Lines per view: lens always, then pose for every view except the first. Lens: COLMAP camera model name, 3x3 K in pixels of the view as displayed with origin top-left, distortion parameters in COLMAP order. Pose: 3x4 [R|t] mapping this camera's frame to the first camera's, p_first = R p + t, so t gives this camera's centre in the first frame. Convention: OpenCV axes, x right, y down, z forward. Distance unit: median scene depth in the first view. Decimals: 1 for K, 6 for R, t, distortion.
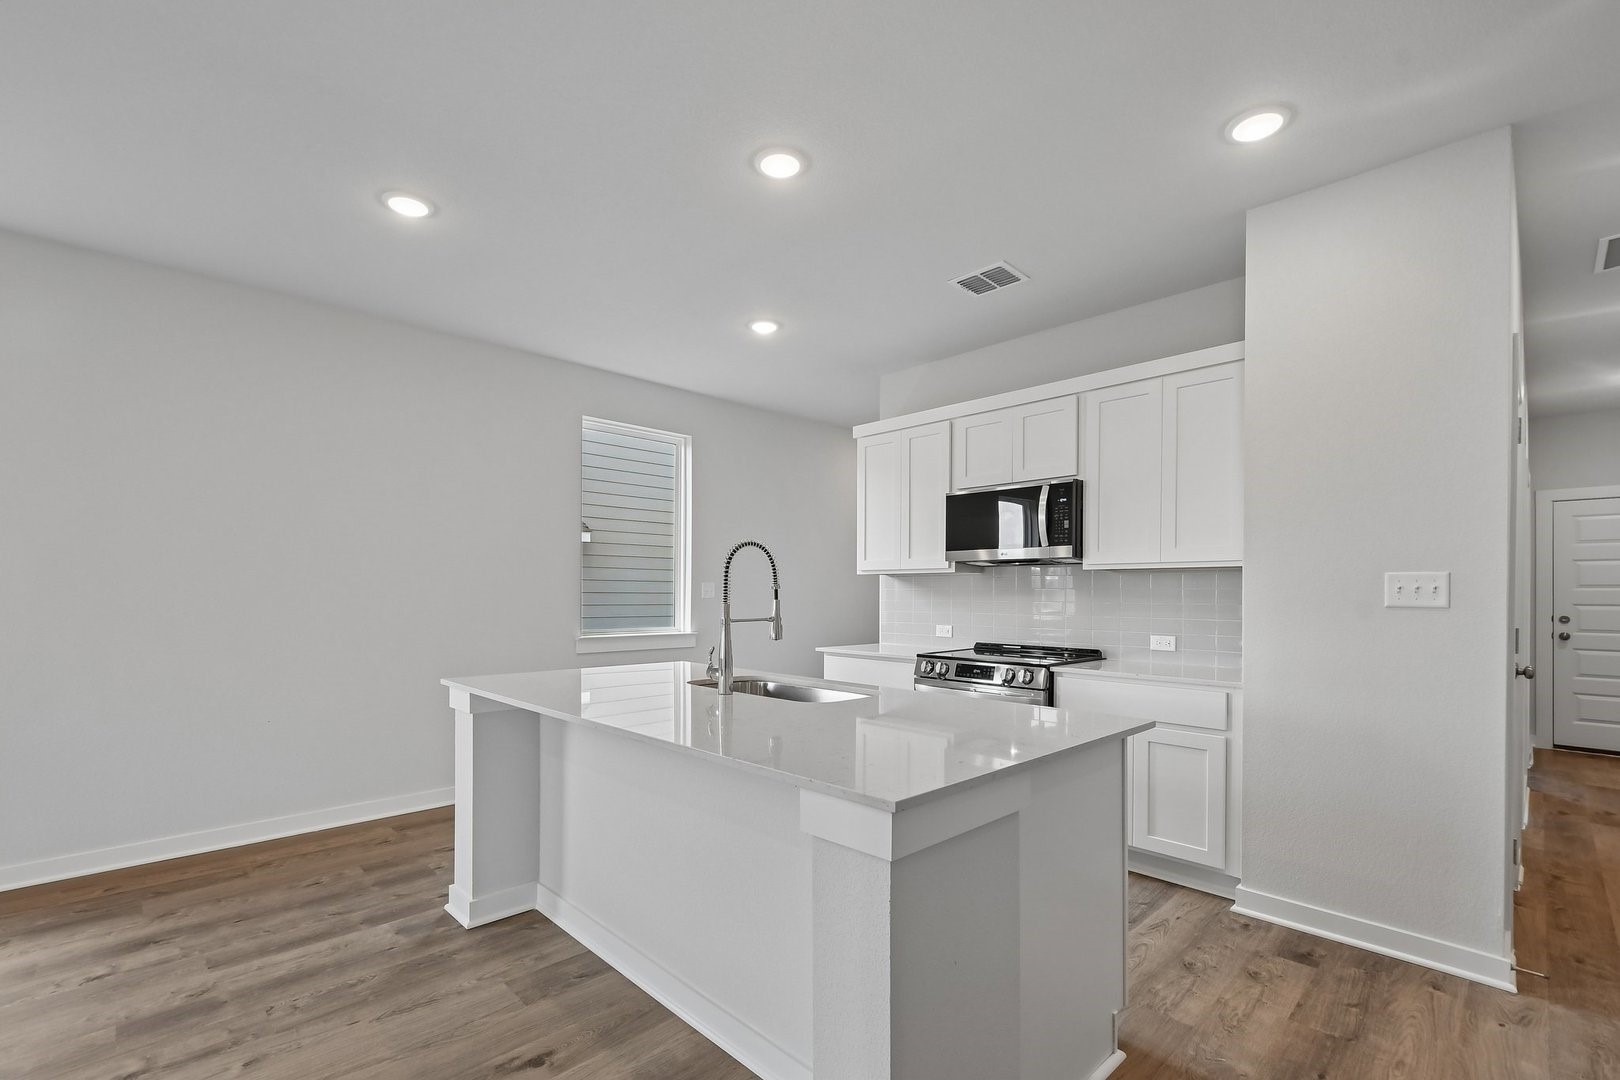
lens RADIAL K [[714.3, 0, 806.2], [0, 714.3, 591.5], [0, 0, 1]] dist [0.003273, -0.000033]
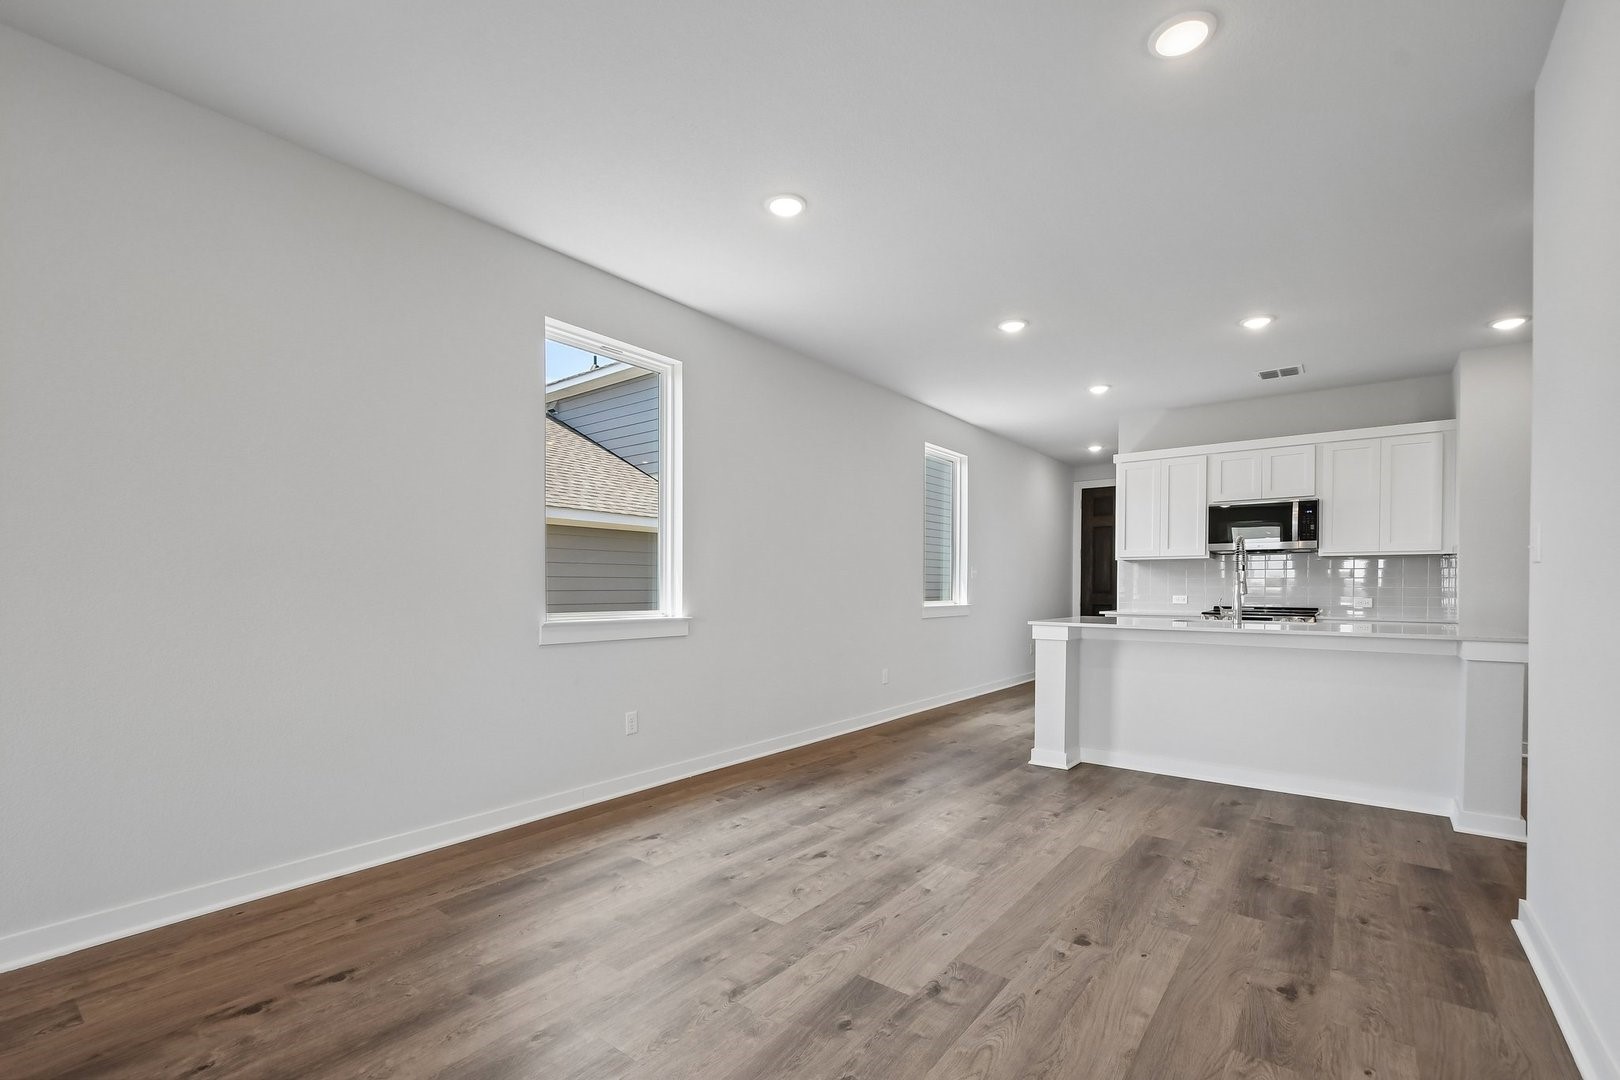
lens RADIAL K [[726.3, 0, 775.9], [0, 726.3, 584.9], [0, 0, 1]] dist [-0.003137, -0.000895]
pose [[0.993014, -0.003273, 0.117950, -0.984508], [0.003011, 0.999993, 0.002400, 0.024956], [-0.117957, -0.002028, 0.993017, -0.438722]]
